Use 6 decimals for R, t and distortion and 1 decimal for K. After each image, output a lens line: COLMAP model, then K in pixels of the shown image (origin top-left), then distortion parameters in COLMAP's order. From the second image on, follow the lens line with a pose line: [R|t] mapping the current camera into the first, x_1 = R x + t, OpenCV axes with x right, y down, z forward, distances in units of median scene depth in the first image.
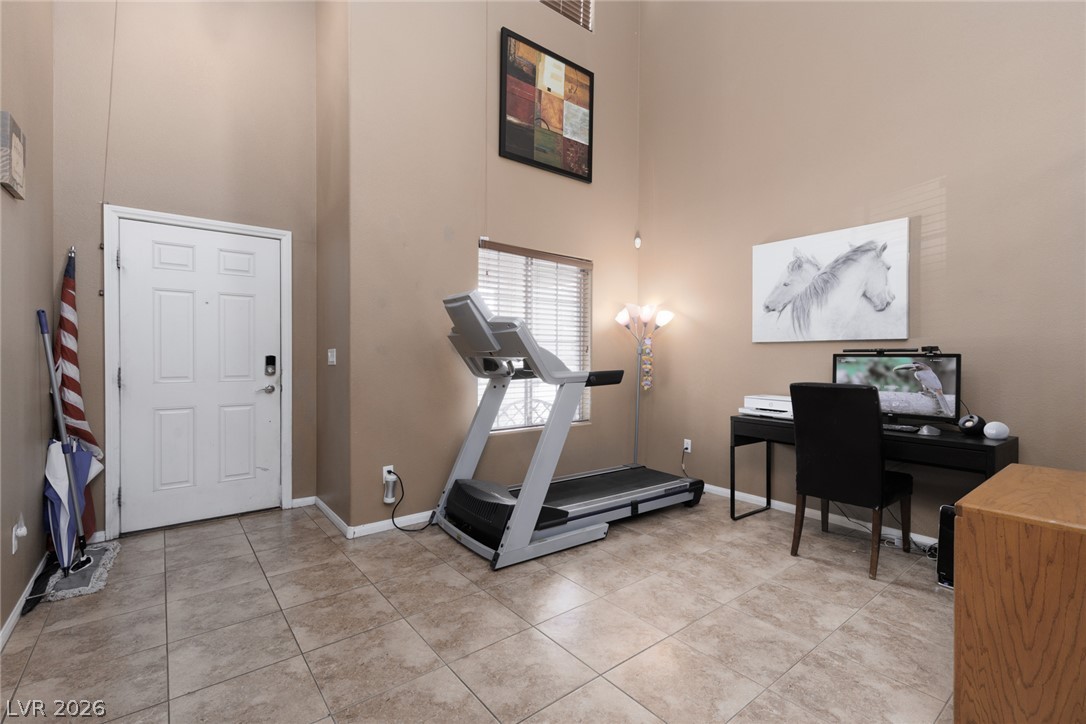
lens RADIAL K [[485.7, 0, 548.7], [0, 485.7, 360.8], [0, 0, 1]] dist [0.007563, -0.001543]
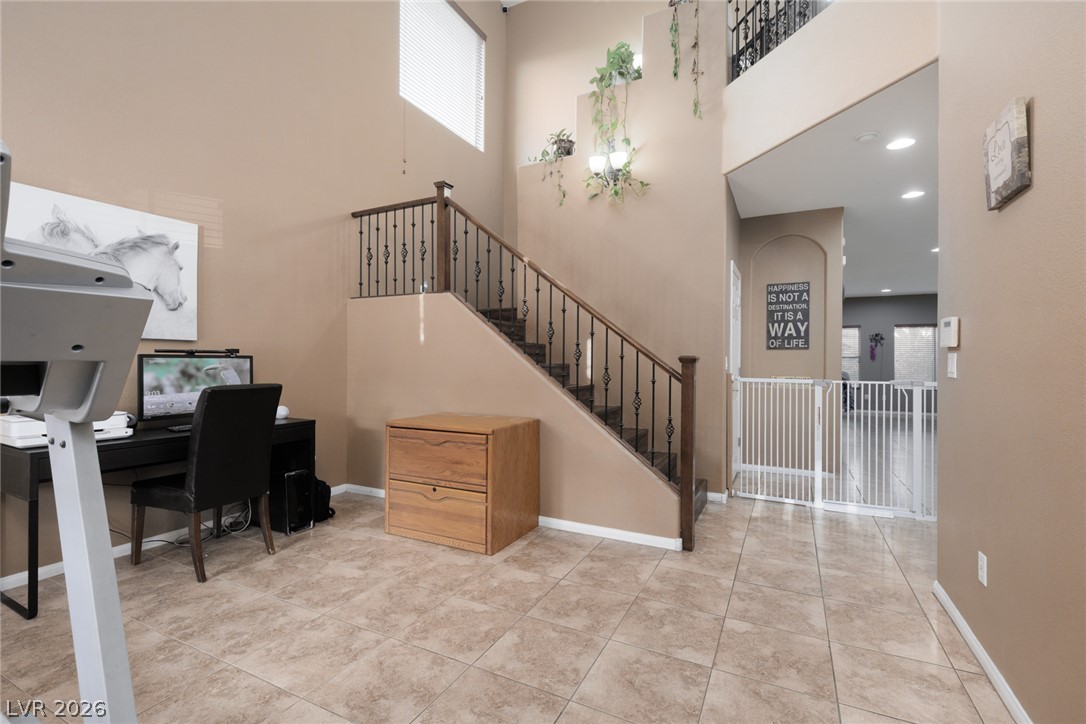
lens RADIAL K [[485.7, 0, 547.8], [0, 485.7, 361.3], [0, 0, 1]] dist [0.007563, -0.001543]
pose [[-0.418575, -0.006275, 0.908160, -0.538161], [0.000982, 0.999972, 0.007362, -0.007696], [-0.908182, 0.003974, -0.418558, 0.763272]]
